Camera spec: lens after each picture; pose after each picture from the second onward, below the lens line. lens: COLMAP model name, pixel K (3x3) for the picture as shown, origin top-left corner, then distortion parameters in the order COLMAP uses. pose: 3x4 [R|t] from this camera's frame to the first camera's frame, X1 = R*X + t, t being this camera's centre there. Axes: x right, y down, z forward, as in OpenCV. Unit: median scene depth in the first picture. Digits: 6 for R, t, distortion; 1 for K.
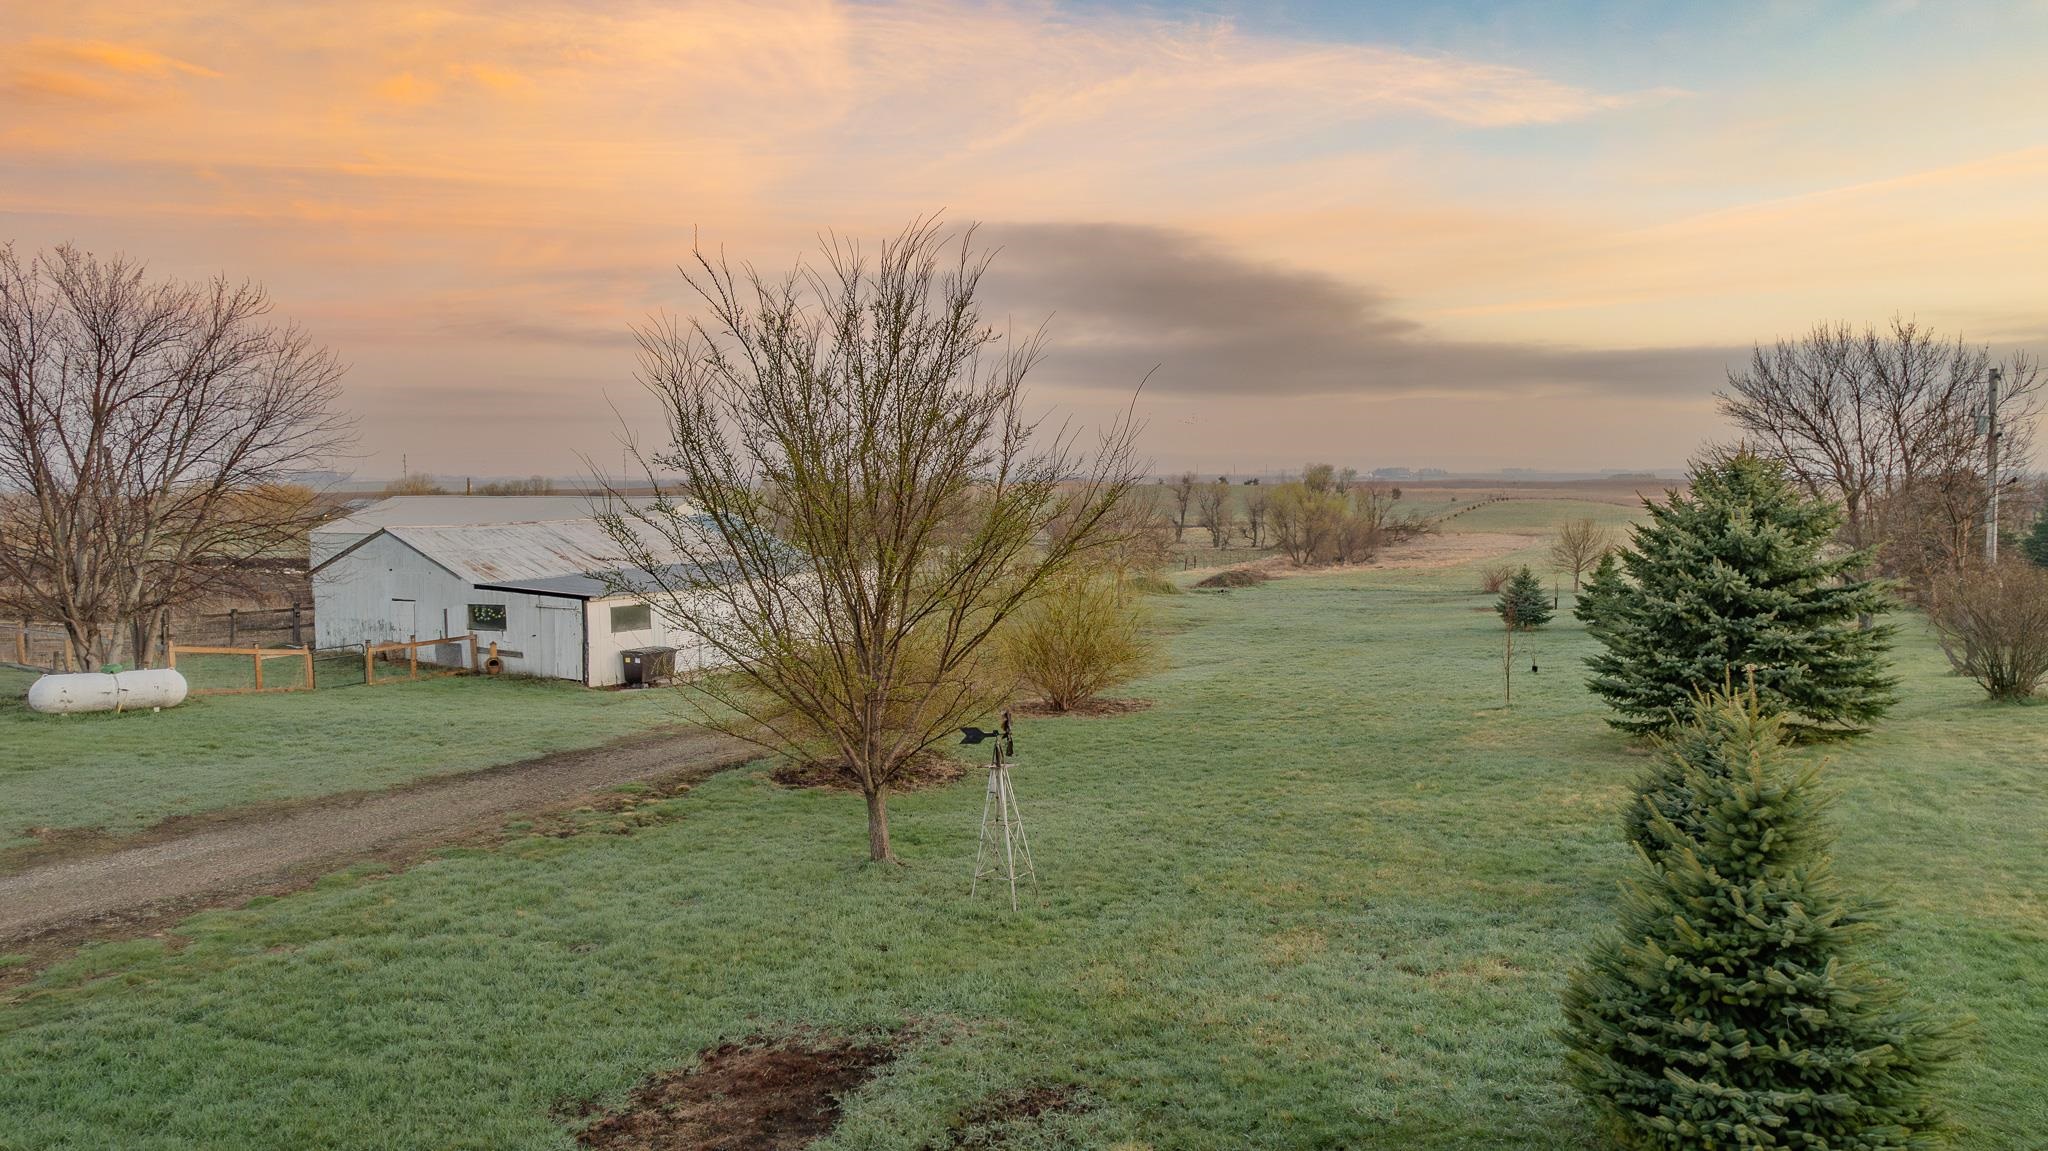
lens RADIAL K [[1260.0, 0, 1024.0], [0, 1260.0, 575.5], [0, 0, 1]] dist [-0.043055, 0.036780]
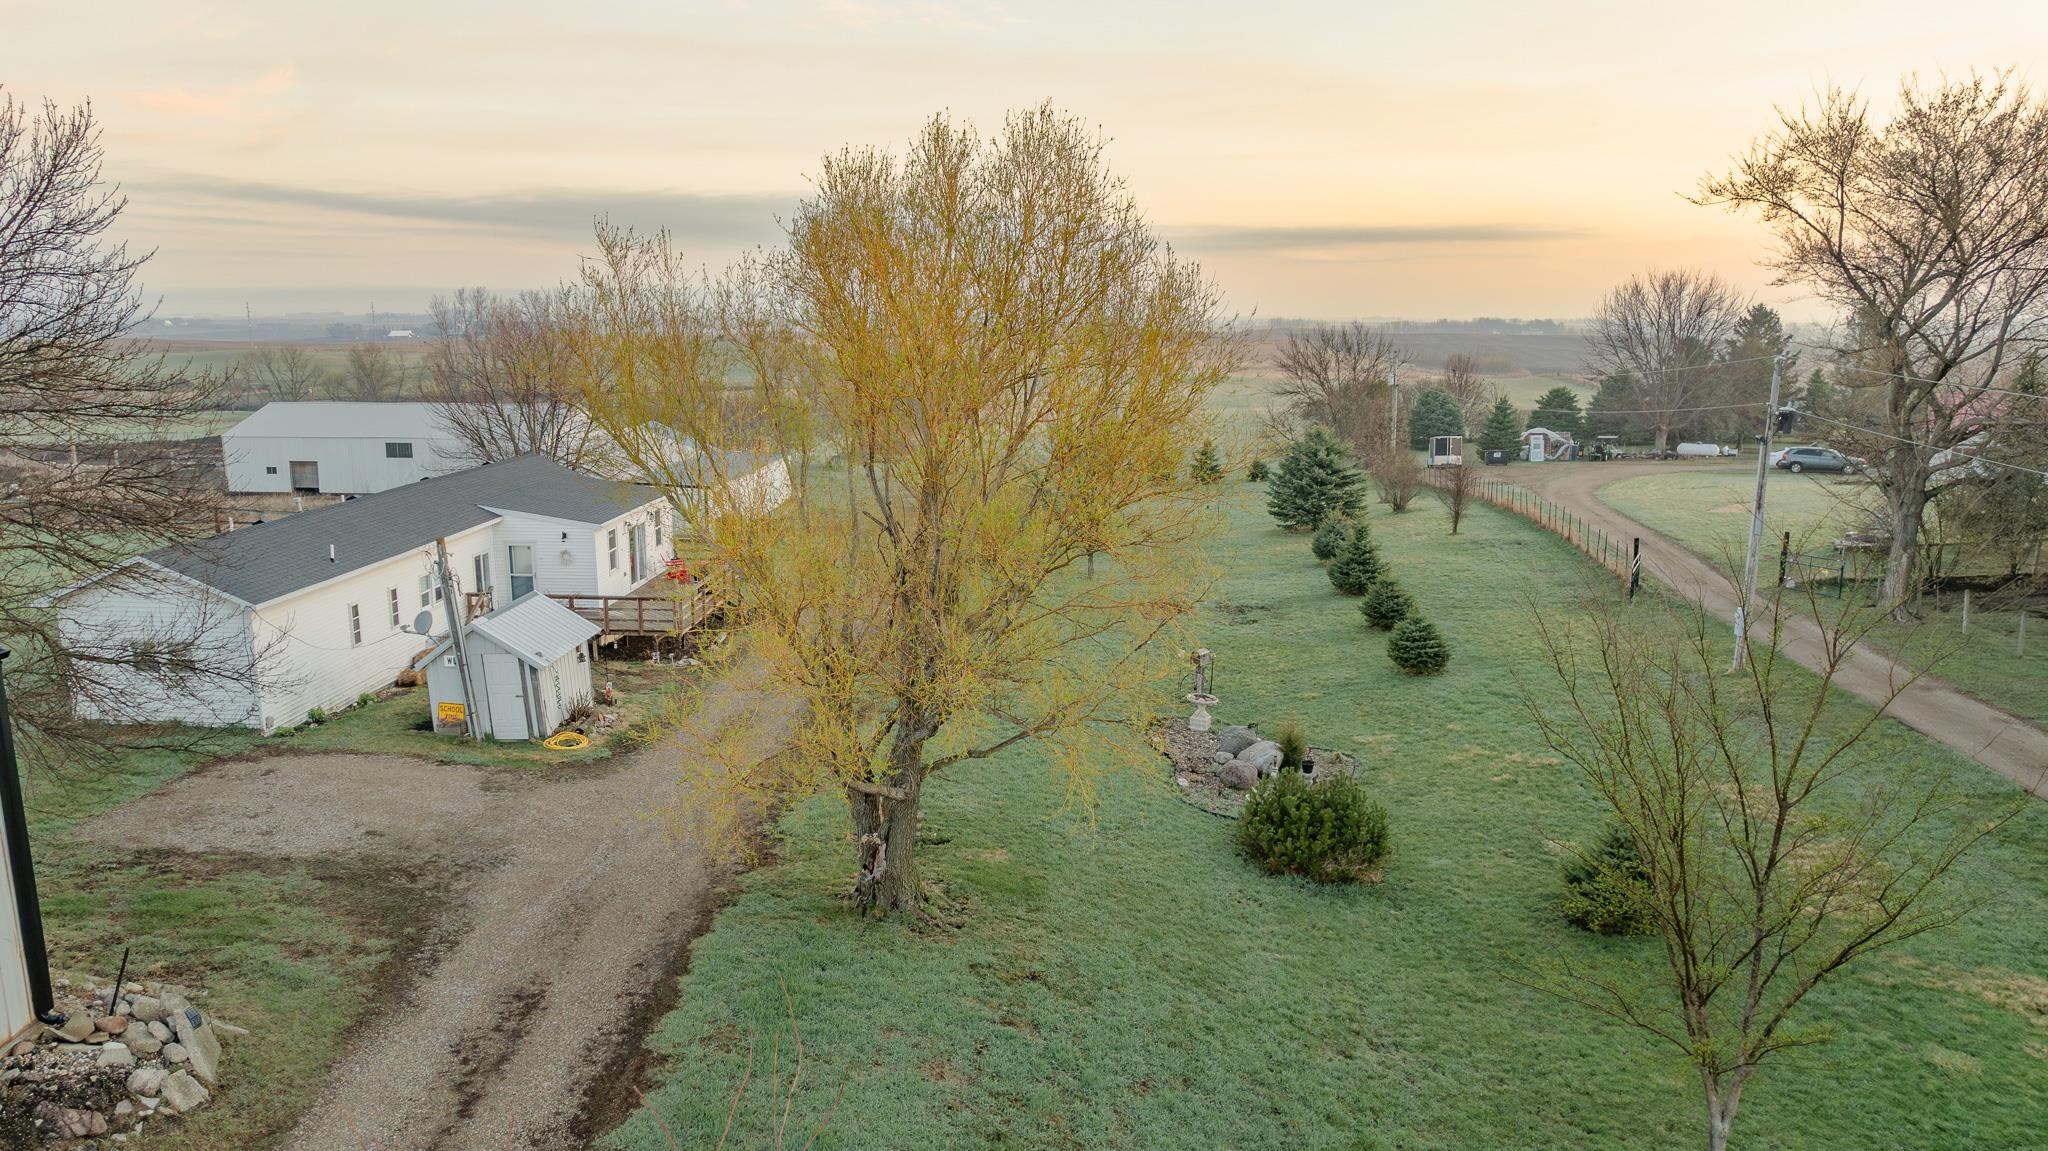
lens RADIAL K [[1306.0, 0, 1050.1], [0, 1306.0, 573.2], [0, 0, 1]] dist [-0.041245, 0.042370]
pose [[0.918403, -0.064179, 0.390407, -0.180279], [0.020334, 0.993108, 0.115423, -0.019206], [-0.395124, -0.098066, 0.913378, -0.229818]]
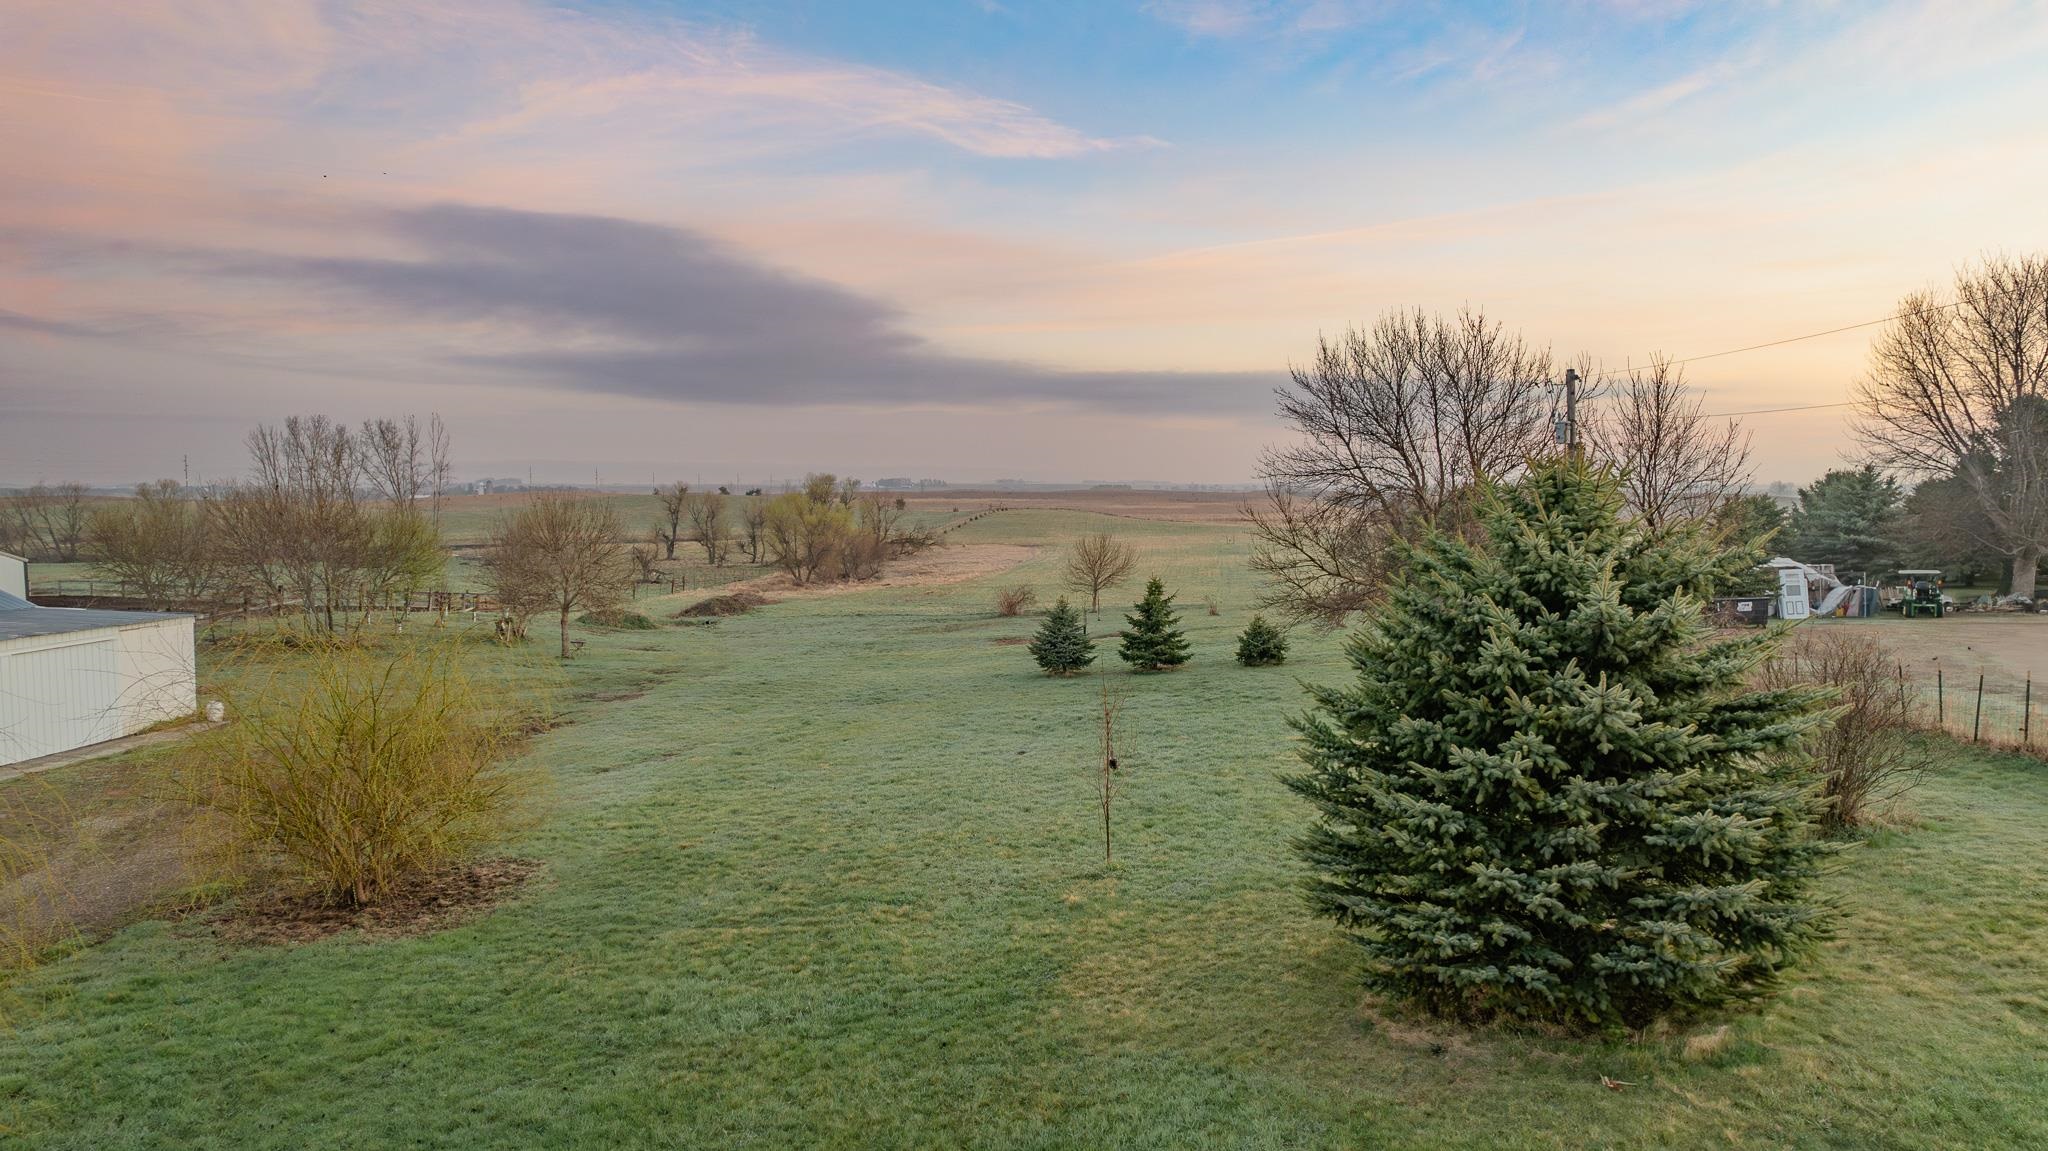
lens RADIAL K [[1306.0, 0, 1050.1], [0, 1306.0, 573.2], [0, 0, 1]] dist [-0.041245, 0.042370]
pose [[0.920271, -0.021485, 0.390692, 0.025214], [0.026267, 0.999631, -0.006899, -0.007843], [-0.390400, 0.016611, 0.920496, 0.093274]]
